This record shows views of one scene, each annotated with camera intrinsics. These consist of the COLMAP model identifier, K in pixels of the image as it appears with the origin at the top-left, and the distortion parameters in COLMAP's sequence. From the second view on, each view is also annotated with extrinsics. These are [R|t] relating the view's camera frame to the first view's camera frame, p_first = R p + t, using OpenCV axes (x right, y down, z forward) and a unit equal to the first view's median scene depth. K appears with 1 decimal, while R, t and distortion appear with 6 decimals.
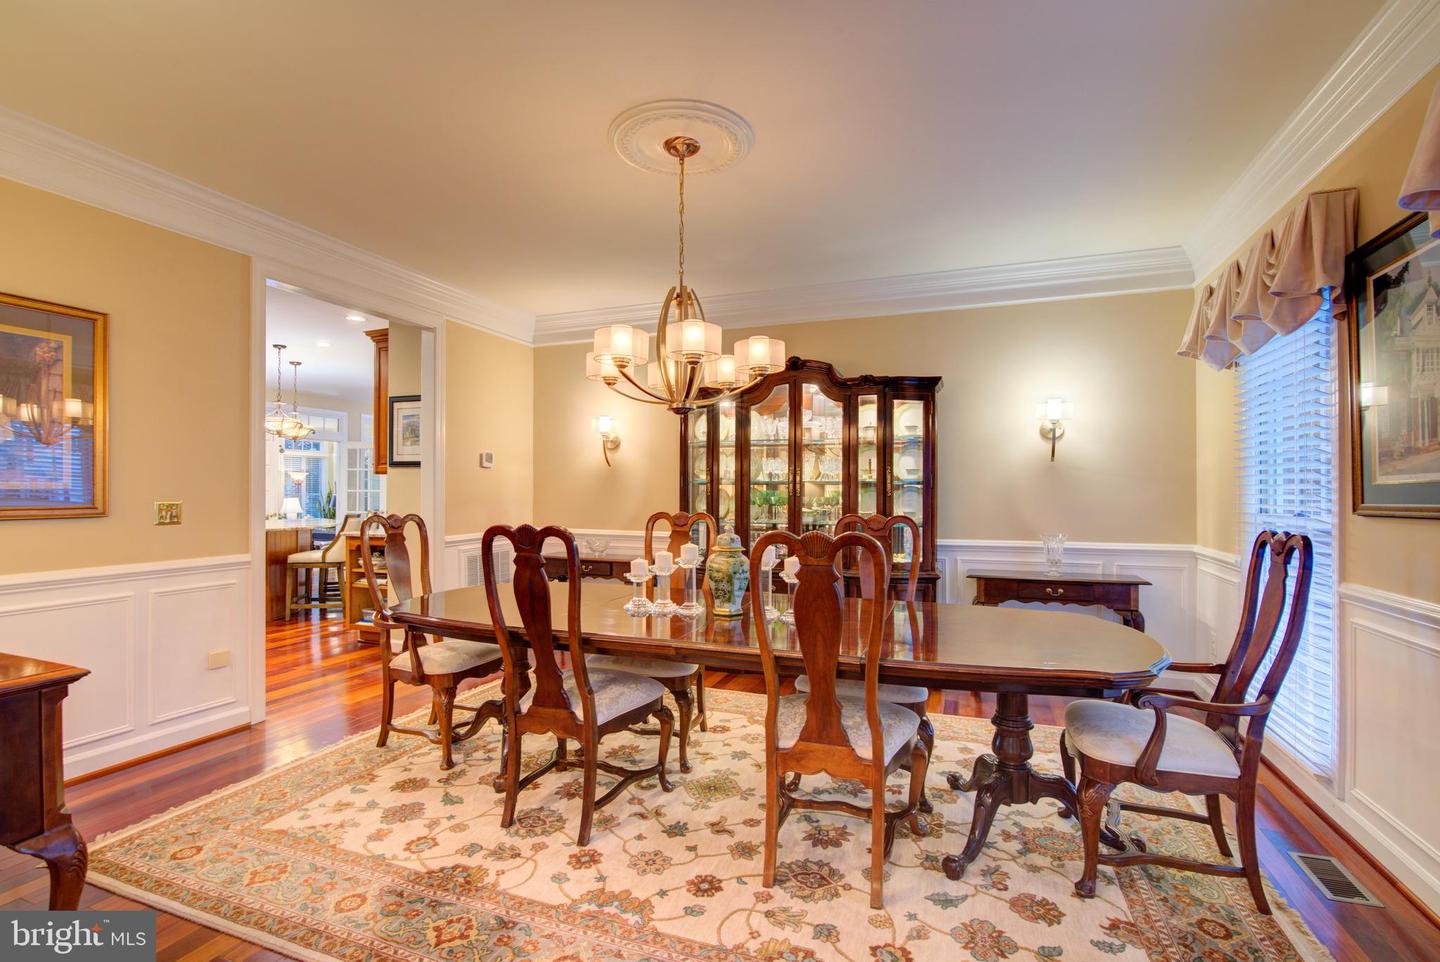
lens RADIAL K [[659.5, 0, 722.5], [0, 659.5, 486.3], [0, 0, 1]] dist [-0.017270, 0.001860]
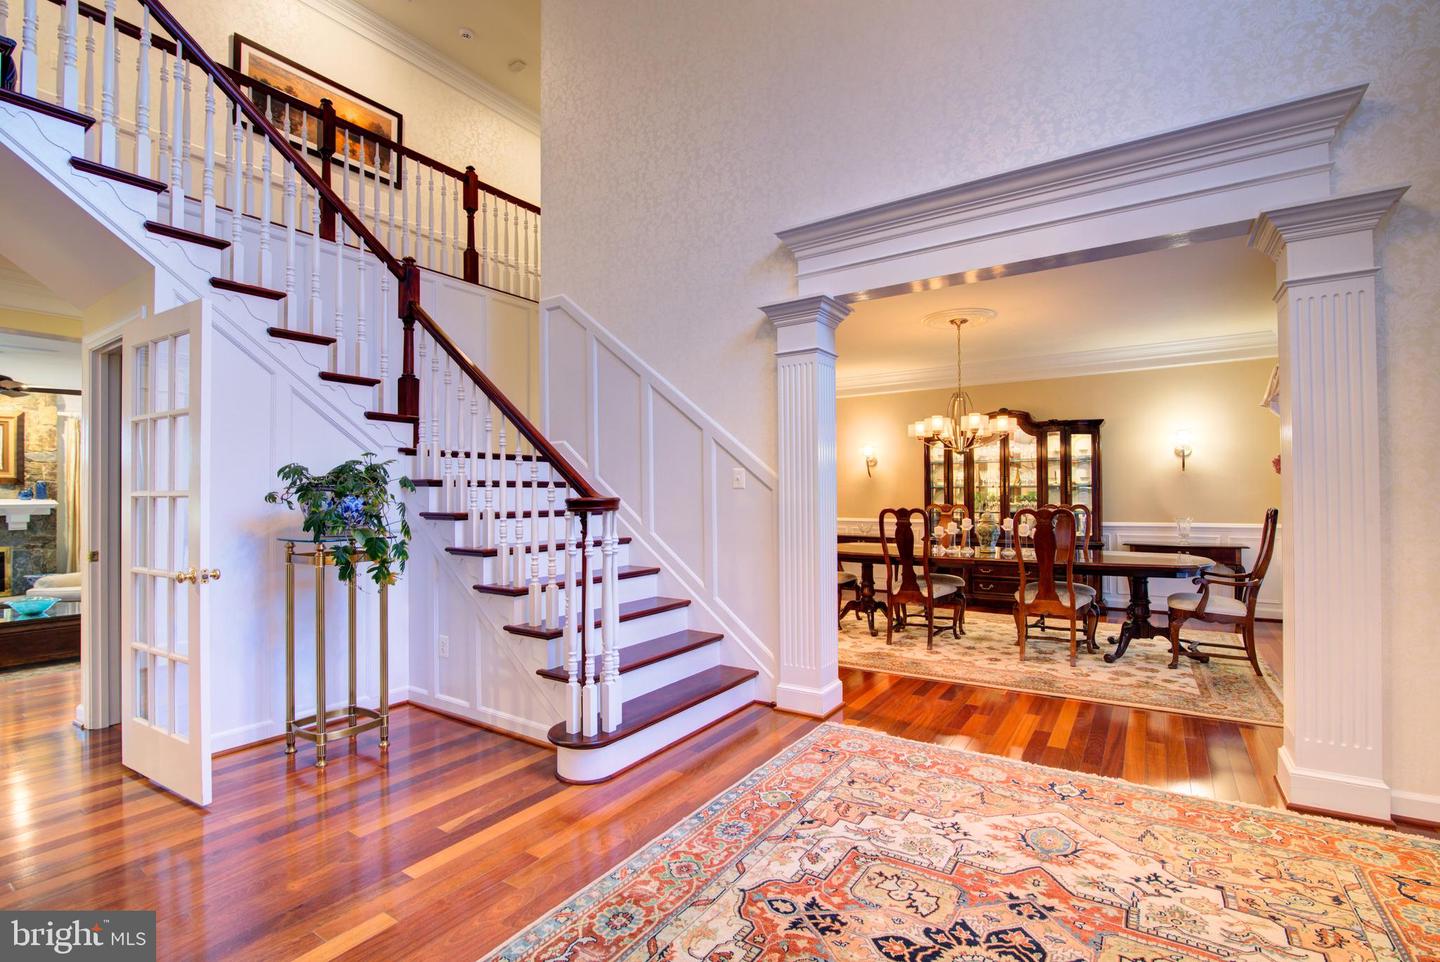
lens RADIAL K [[659.5, 0, 715.7], [0, 659.5, 475.8], [0, 0, 1]] dist [-0.017270, 0.001860]
pose [[0.974866, -0.013499, -0.222384, -0.233412], [0.010989, 0.999861, -0.012520, -0.018958], [0.222523, 0.009761, 0.974879, -0.761979]]
